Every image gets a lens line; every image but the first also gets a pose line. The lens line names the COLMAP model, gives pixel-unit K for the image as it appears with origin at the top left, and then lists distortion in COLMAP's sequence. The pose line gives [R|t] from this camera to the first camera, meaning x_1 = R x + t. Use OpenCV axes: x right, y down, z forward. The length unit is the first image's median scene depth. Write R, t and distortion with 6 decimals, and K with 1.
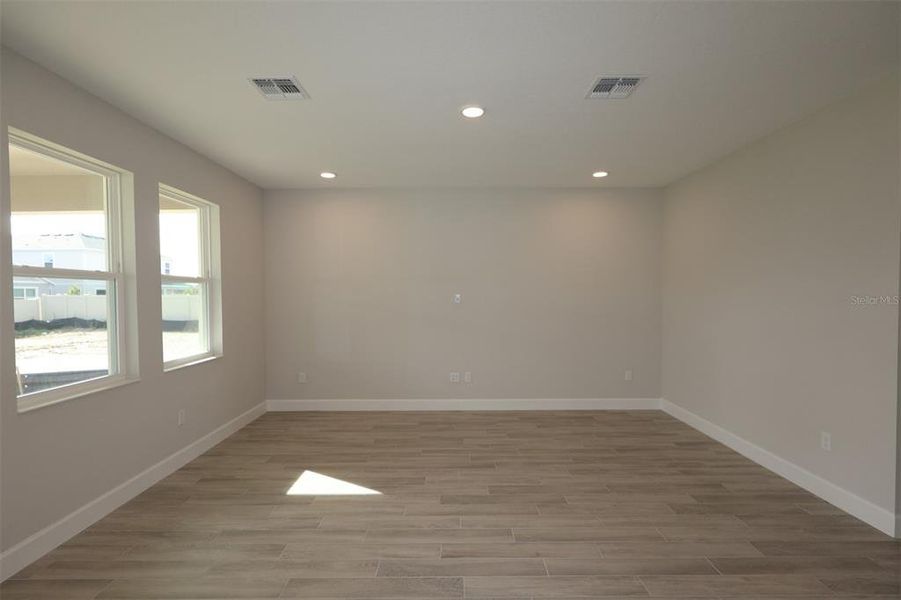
lens RADIAL K [[421.0, 0, 450.4], [0, 421.0, 301.8], [0, 0, 1]] dist [-0.000778, -0.000225]
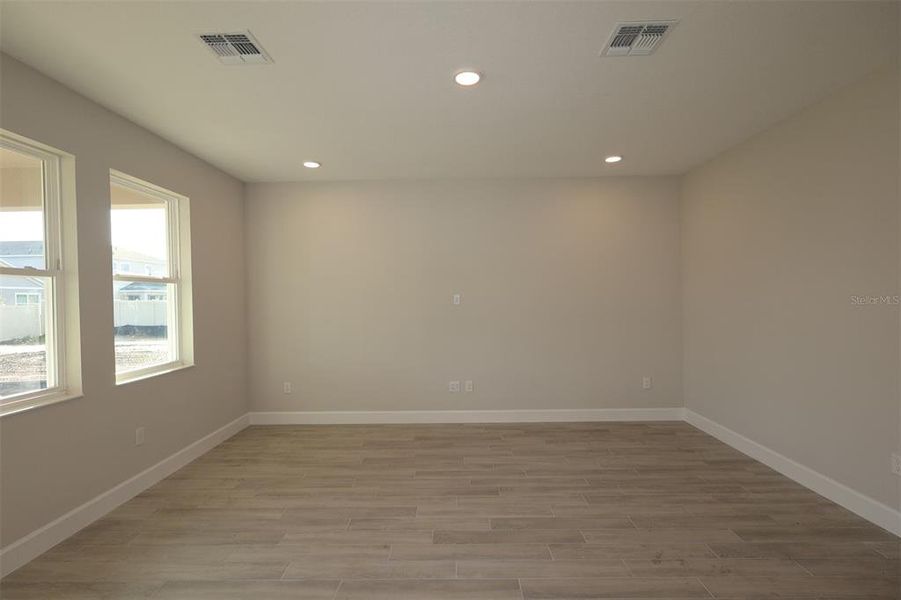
lens RADIAL K [[422.1, 0, 448.5], [0, 422.1, 298.5], [0, 0, 1]] dist [-0.012184, -0.000352]
pose [[0.999829, -0.009709, -0.015726, 0.020304], [0.009468, 0.999837, -0.015355, 0.006270], [0.015873, 0.015203, 0.999758, 0.130743]]
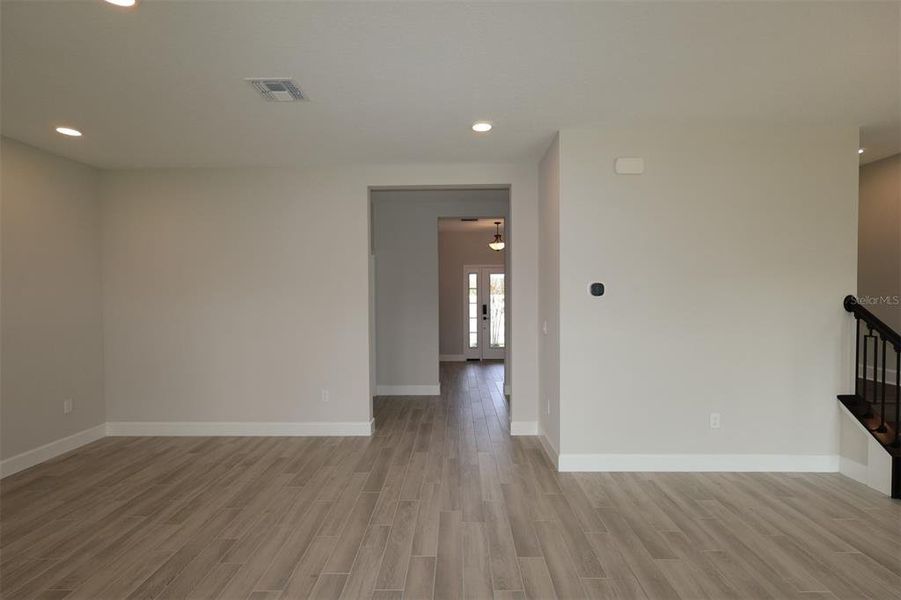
lens RADIAL K [[421.0, 0, 450.4], [0, 421.0, 301.8], [0, 0, 1]] dist [-0.000778, -0.000225]
pose [[0.019885, -0.017766, 0.999644, -0.451850], [0.028953, 0.999433, 0.017186, -0.005684], [-0.999383, 0.028601, 0.020388, 0.430433]]
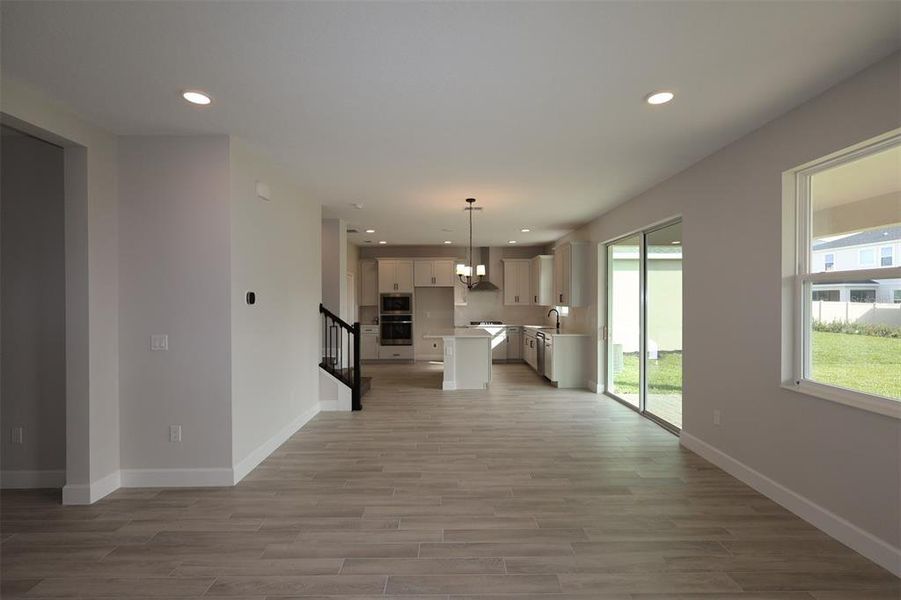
lens RADIAL K [[421.0, 0, 450.4], [0, 421.0, 301.8], [0, 0, 1]] dist [-0.000778, -0.000225]
pose [[-0.999969, 0.006640, -0.004178, 0.020851], [0.006521, 0.999587, 0.027971, -0.023865], [0.004362, 0.027943, -0.999600, 1.124127]]
